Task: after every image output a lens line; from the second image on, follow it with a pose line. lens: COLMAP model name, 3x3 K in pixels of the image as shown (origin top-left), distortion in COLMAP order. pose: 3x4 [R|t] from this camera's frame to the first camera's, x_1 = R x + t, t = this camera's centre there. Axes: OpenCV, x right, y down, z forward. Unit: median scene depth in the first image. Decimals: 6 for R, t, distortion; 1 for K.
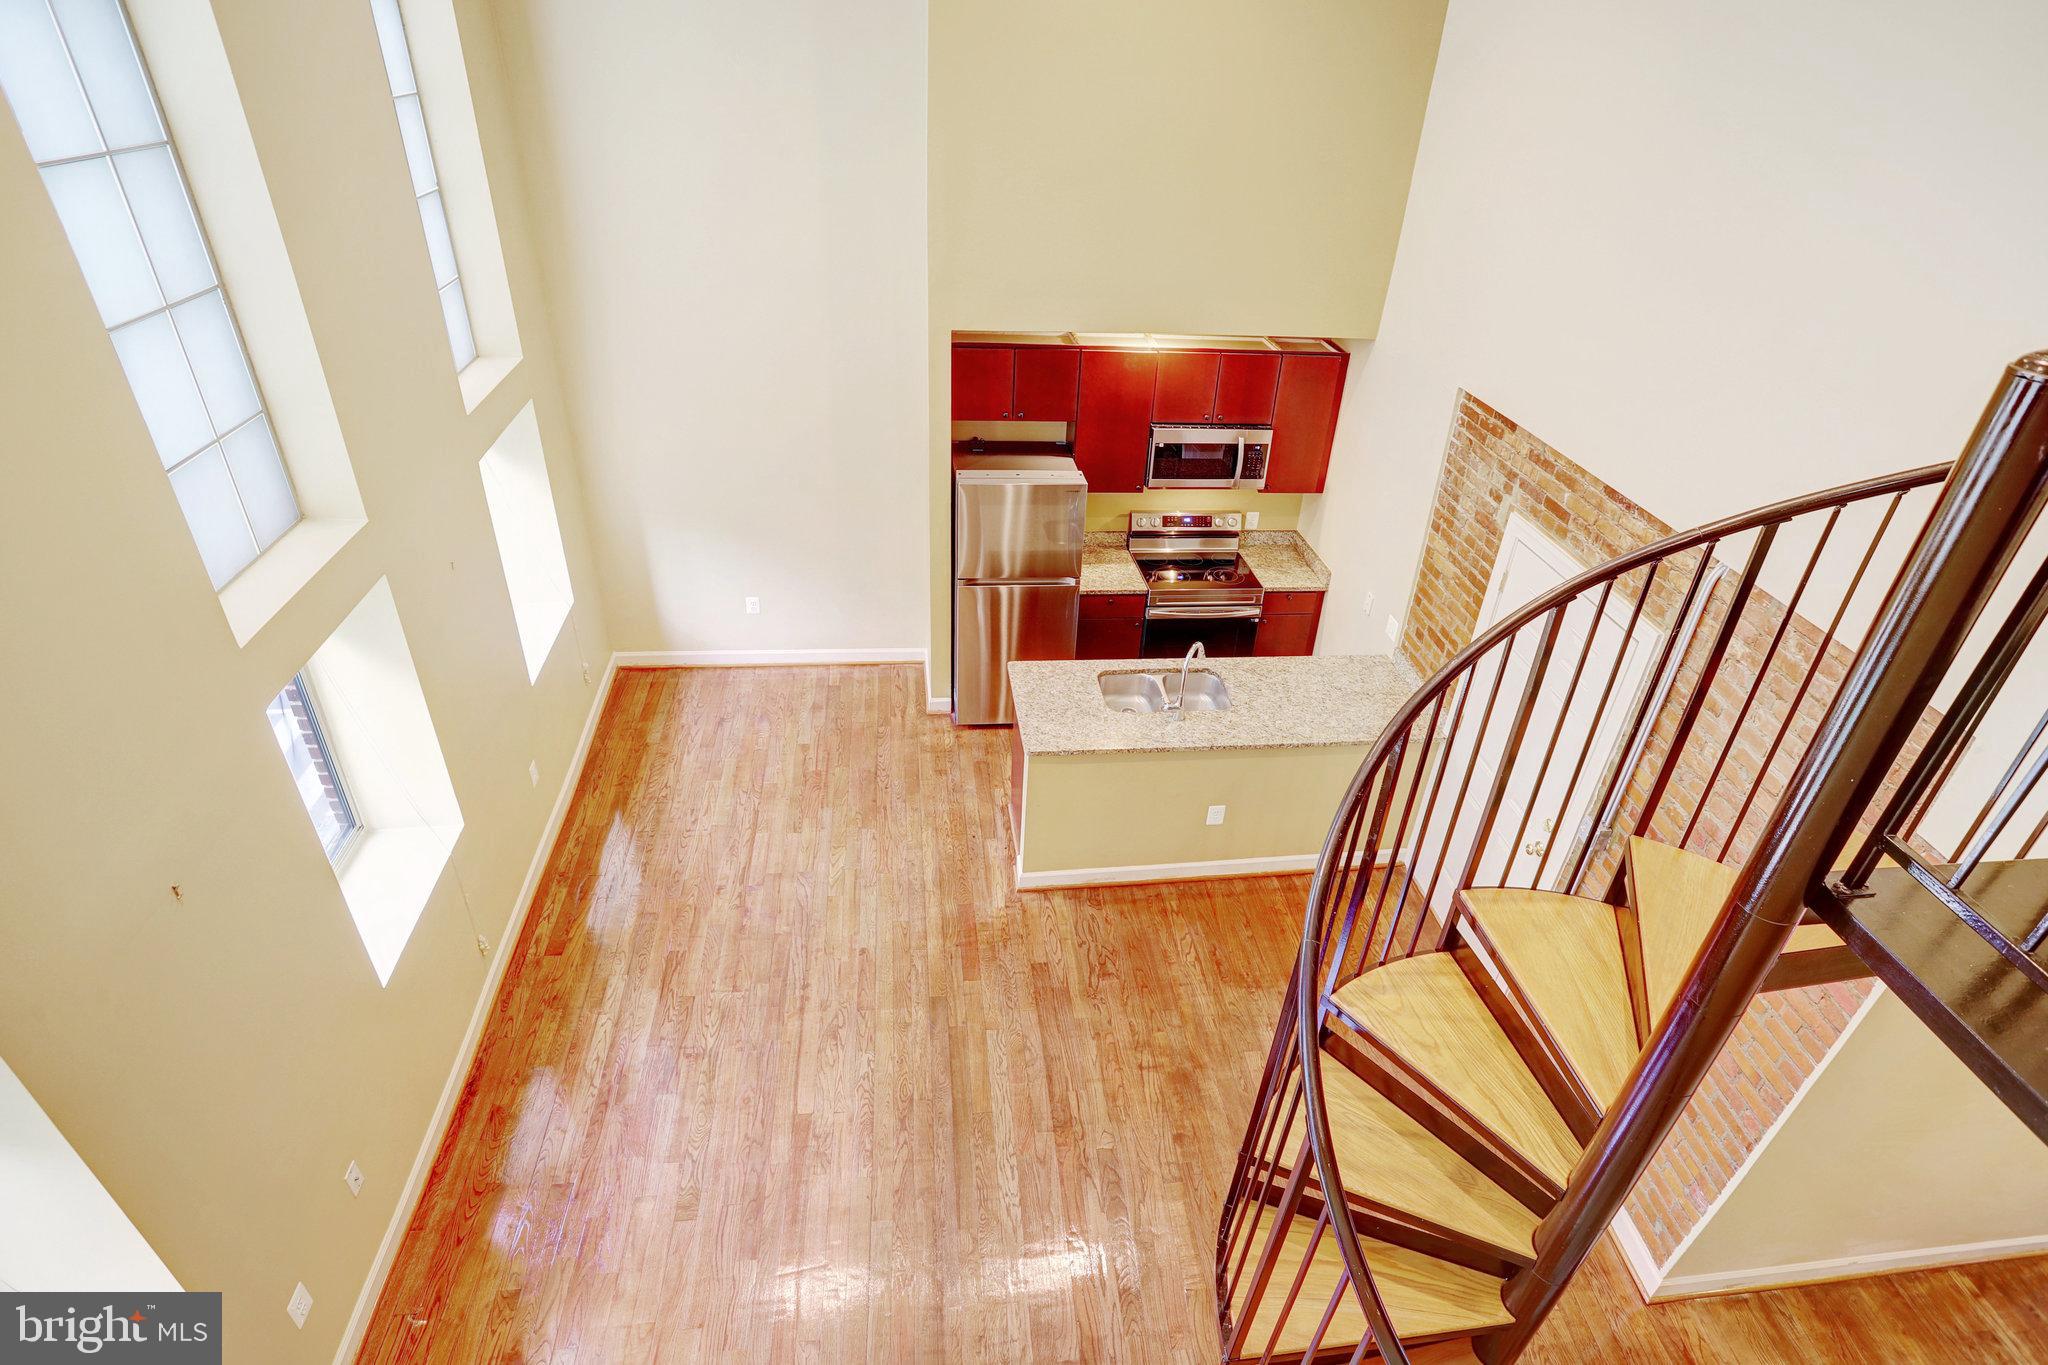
lens RADIAL K [[1095.3, 0, 1016.7], [0, 1095.3, 676.7], [0, 0, 1]] dist [-0.065748, 0.007715]
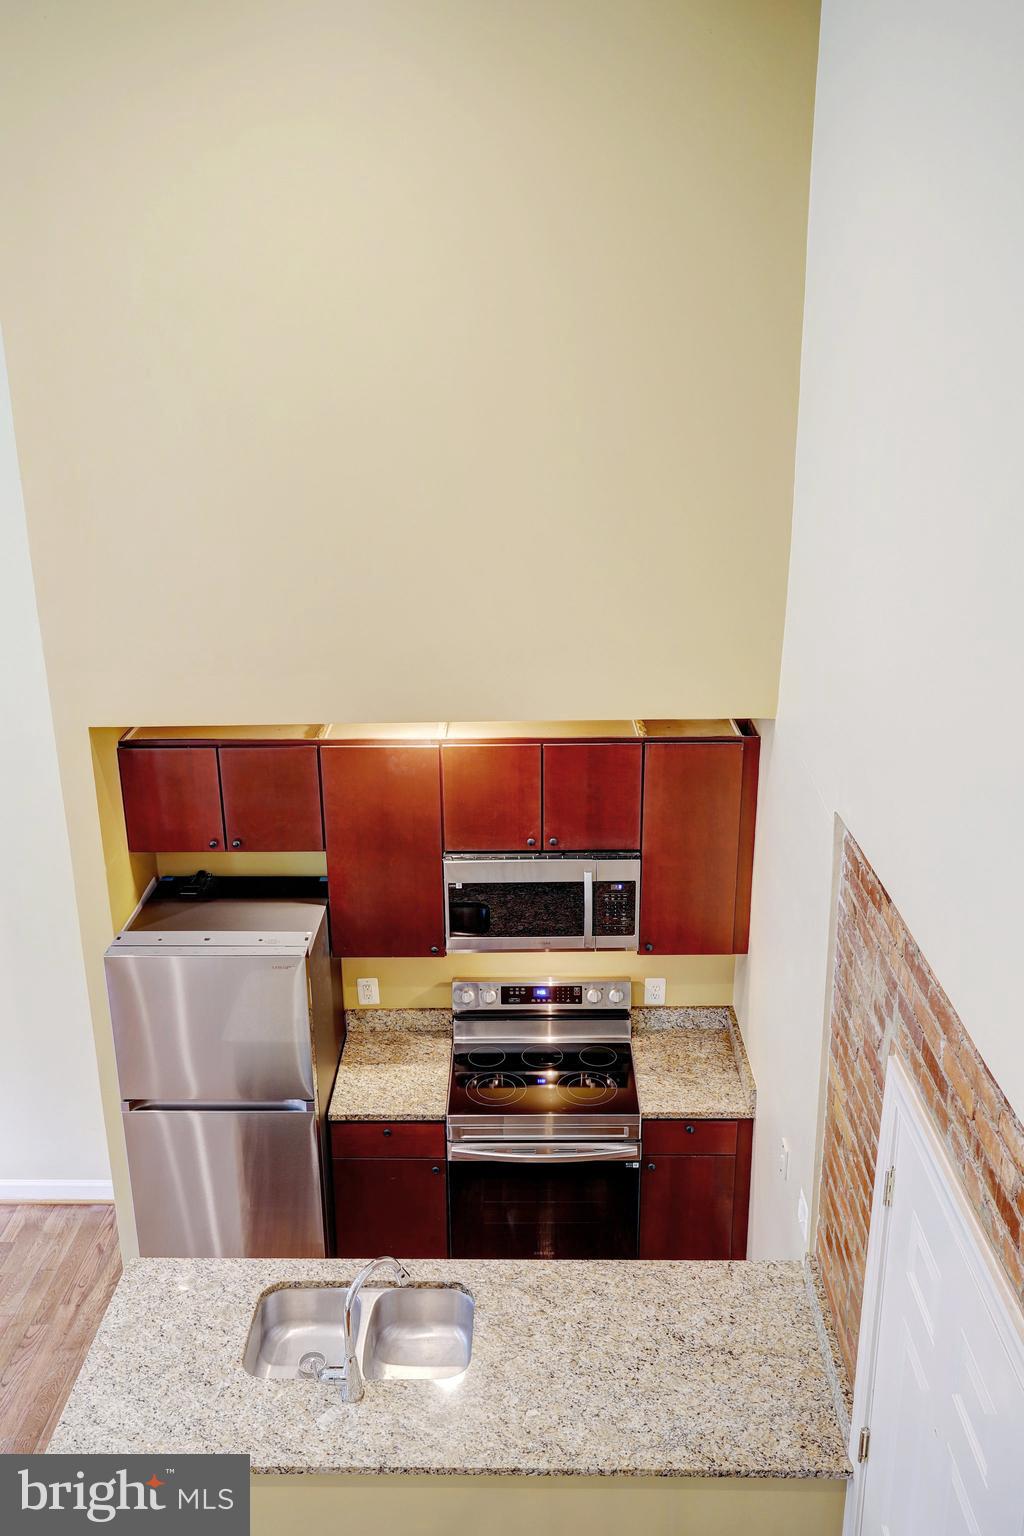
lens RADIAL K [[1345.4, 0, 514.1], [0, 1345.4, 752.3], [0, 0, 1]] dist [-0.007503, -0.007894]
pose [[0.985671, -0.018308, -0.167686, 0.298220], [-0.020756, 0.973374, -0.228279, -0.109303], [0.167400, 0.228488, 0.959046, 0.232636]]
